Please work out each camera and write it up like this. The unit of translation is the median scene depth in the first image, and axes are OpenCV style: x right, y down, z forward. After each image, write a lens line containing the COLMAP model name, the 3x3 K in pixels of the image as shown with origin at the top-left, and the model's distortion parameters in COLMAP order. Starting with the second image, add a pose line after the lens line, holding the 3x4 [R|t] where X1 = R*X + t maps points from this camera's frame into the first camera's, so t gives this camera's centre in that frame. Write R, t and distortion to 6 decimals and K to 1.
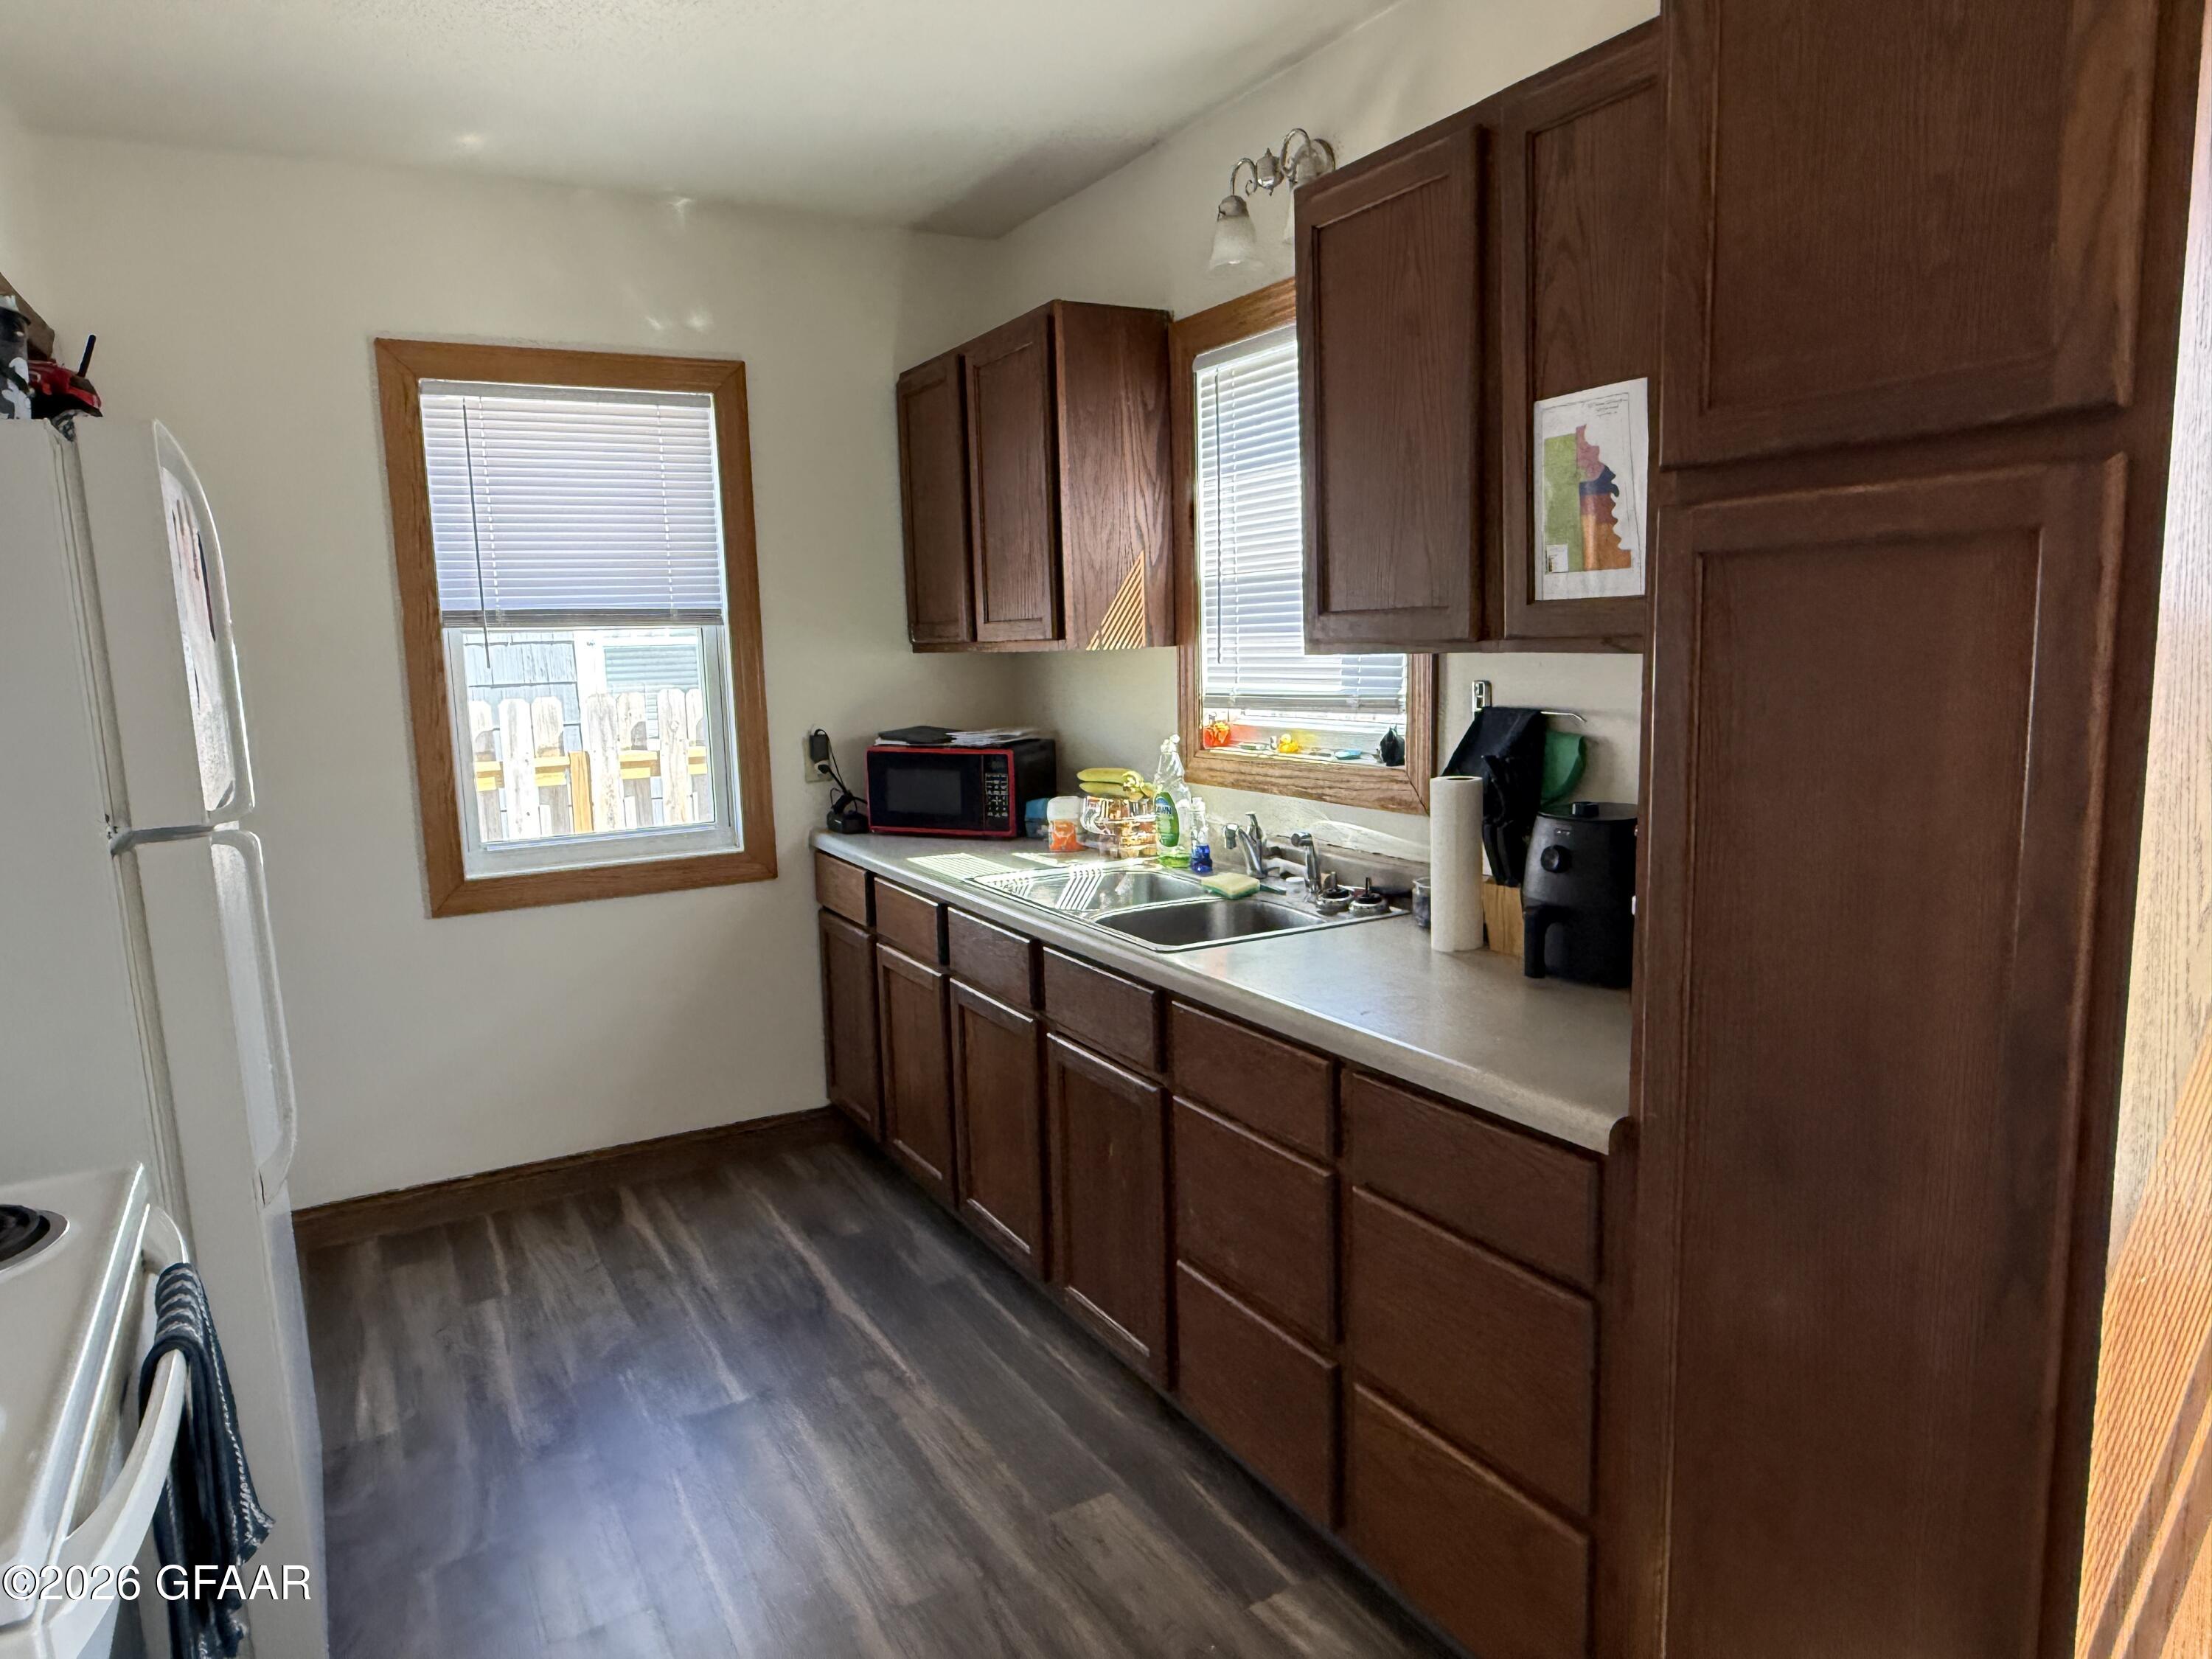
lens RADIAL K [[1402.7, 0, 1095.0], [0, 1402.7, 834.4], [0, 0, 1]] dist [0.007790, -0.004253]
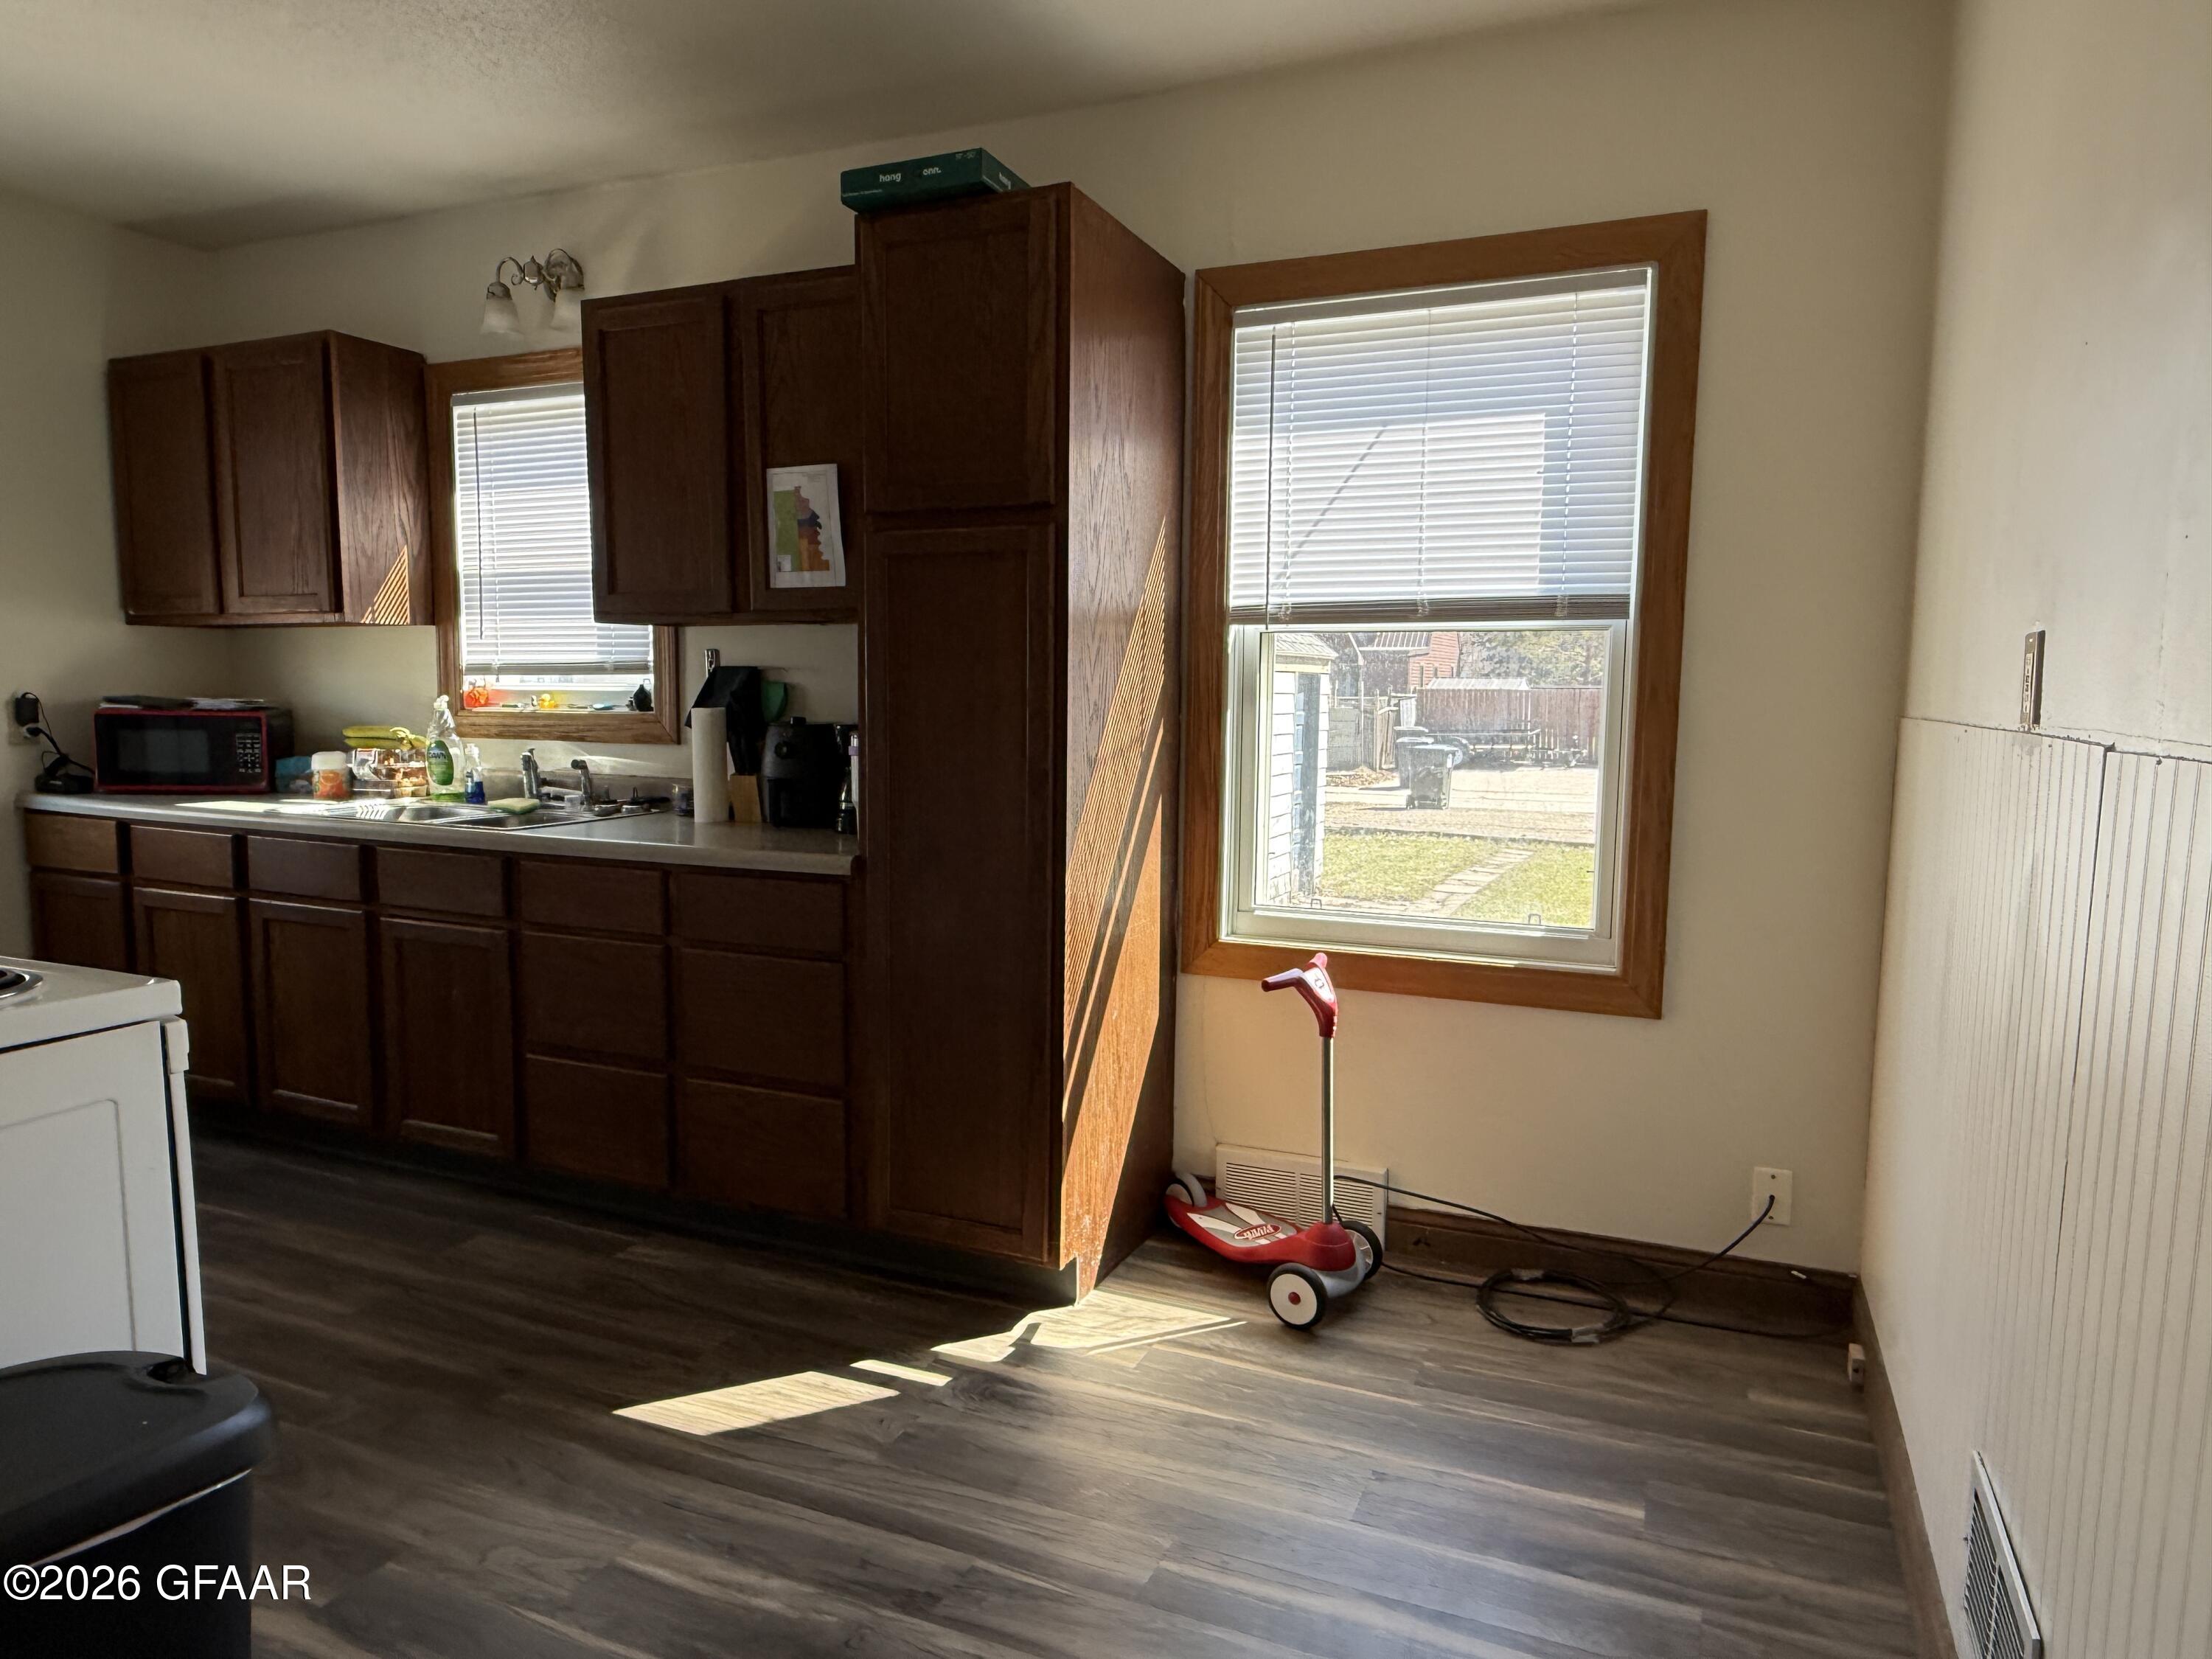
lens RADIAL K [[1402.7, 0, 1083.0], [0, 1402.7, 839.8], [0, 0, 1]] dist [0.007790, -0.004253]
pose [[0.801912, -0.030419, 0.596667, -0.266995], [0.052222, 0.998449, -0.019283, 0.124596], [-0.595155, 0.046622, 0.802257, -0.366257]]
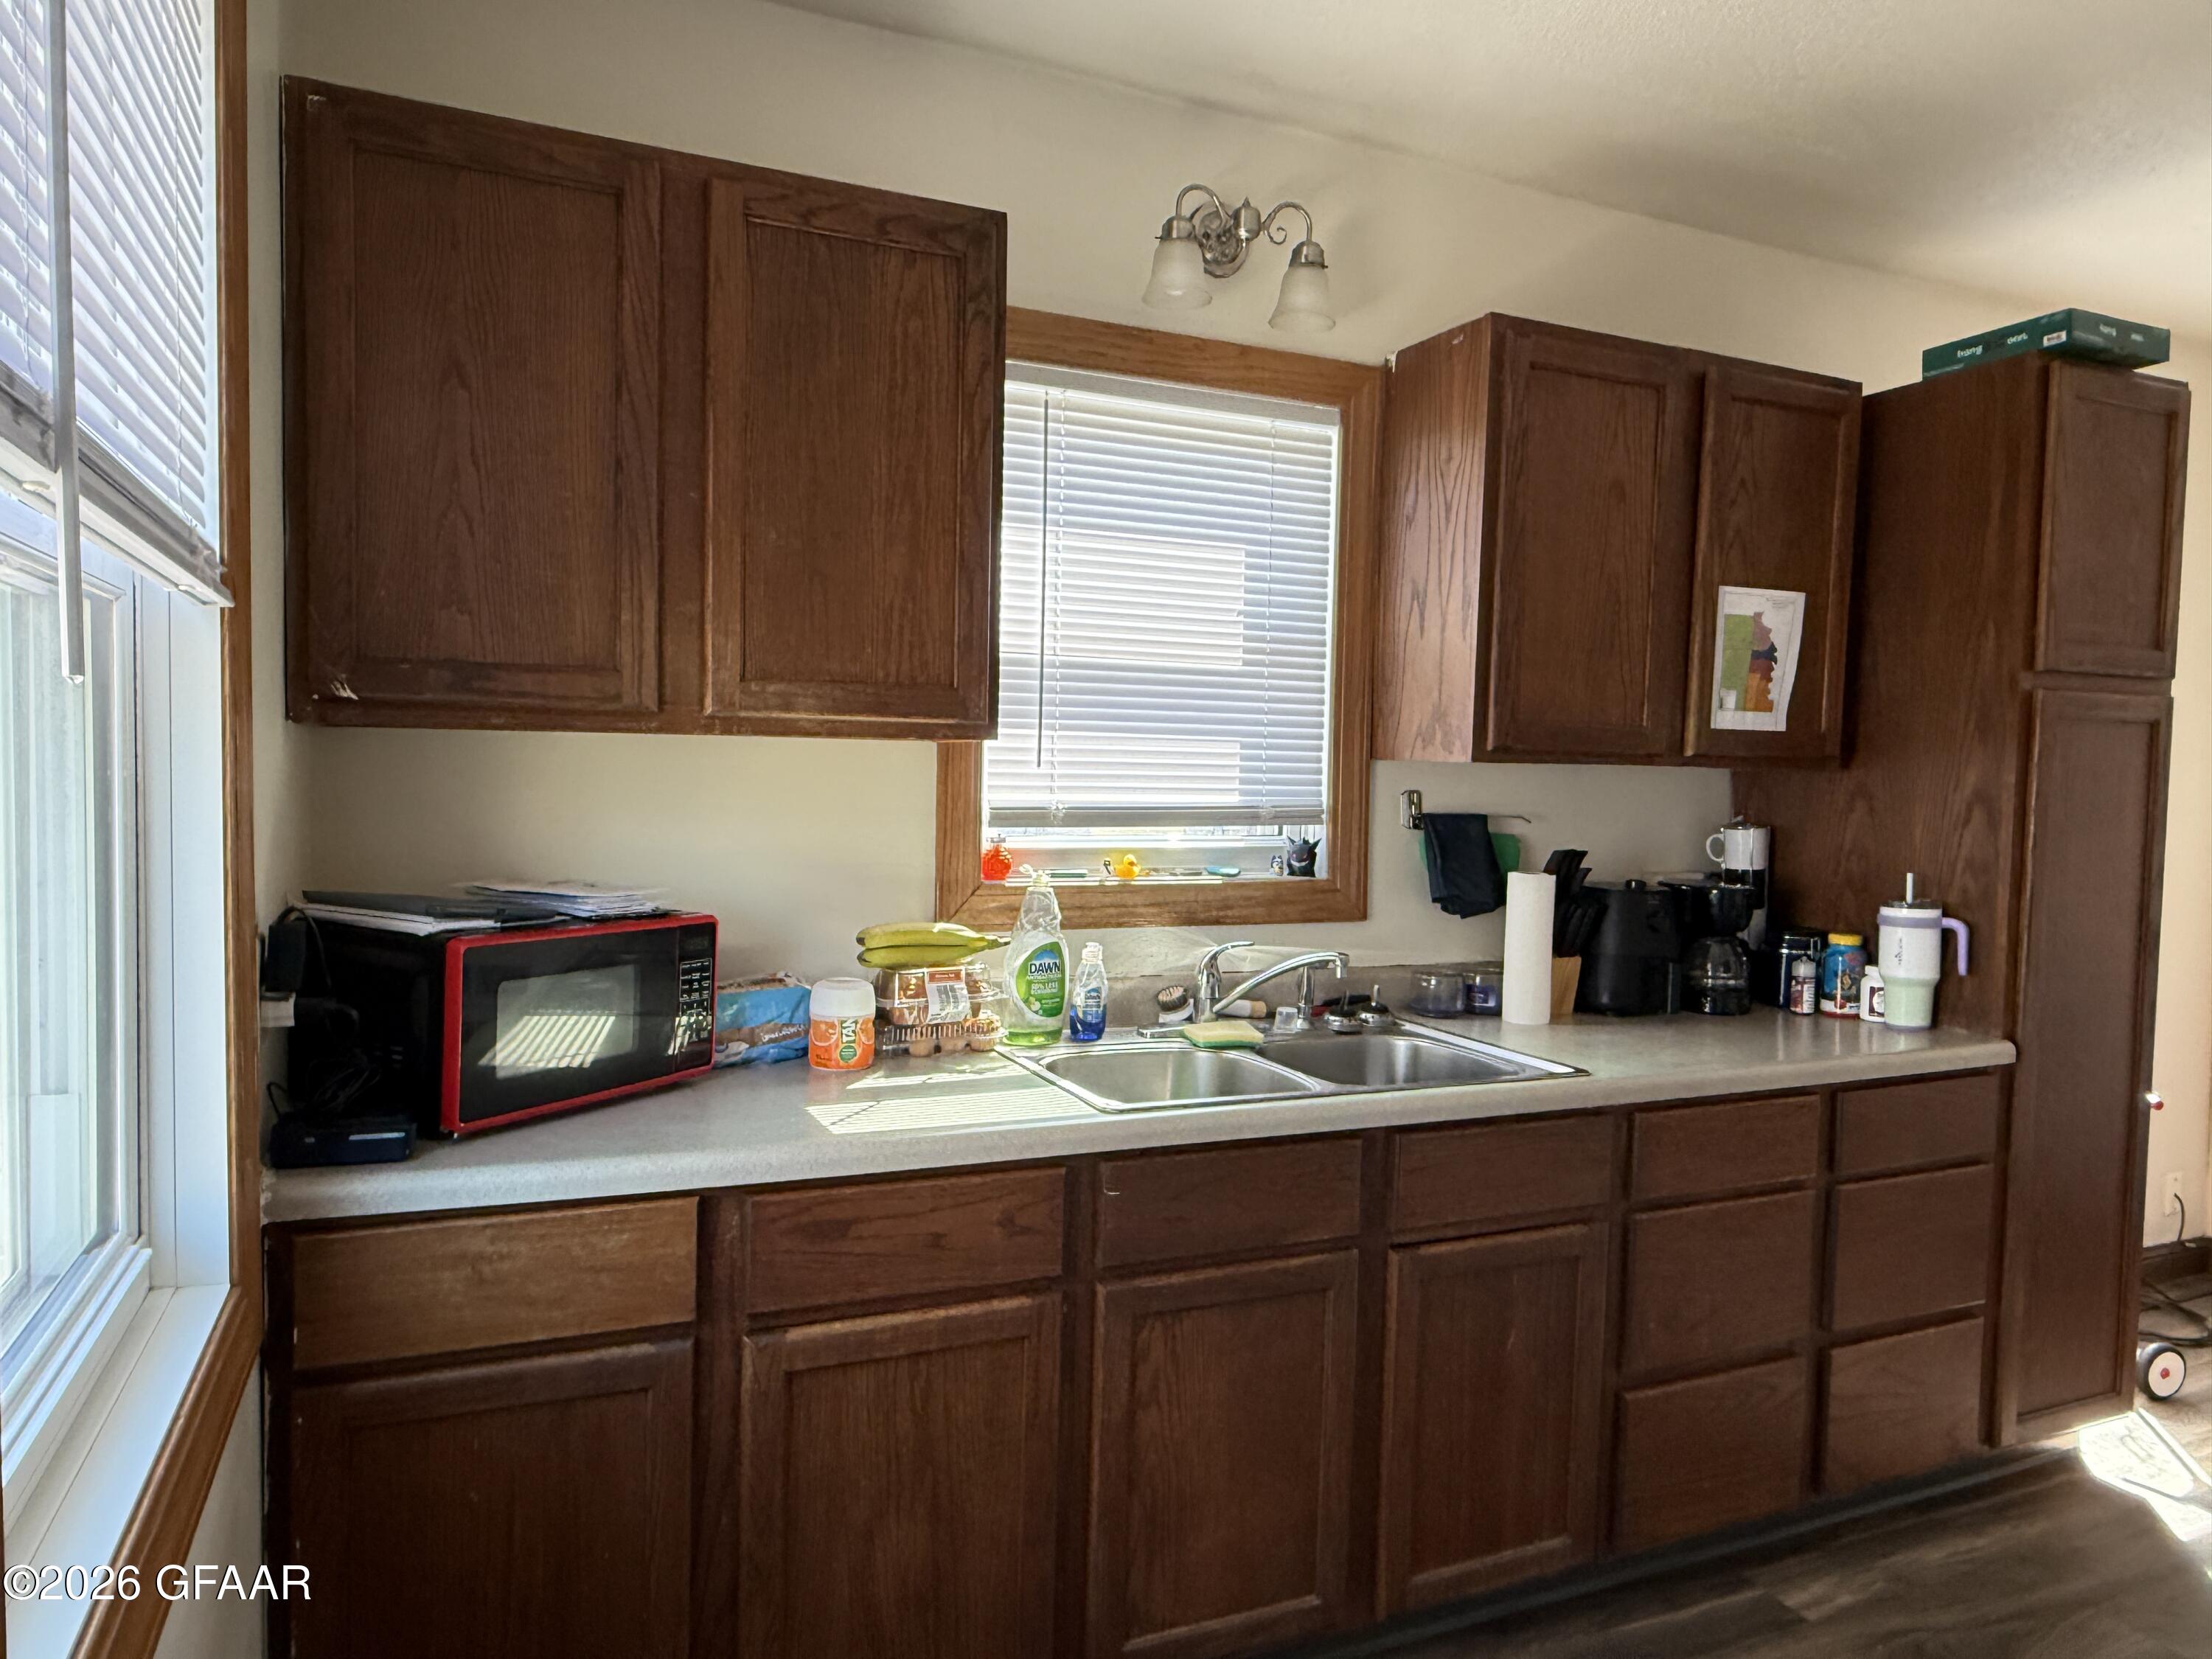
lens RADIAL K [[1402.7, 0, 1092.0], [0, 1402.7, 842.6], [0, 0, 1]] dist [0.007790, -0.004253]
pose [[0.087335, -0.019164, 0.995995, -0.757212], [0.116829, 0.993113, 0.008864, -0.096003], [-0.989305, 0.115587, 0.088972, 1.026837]]
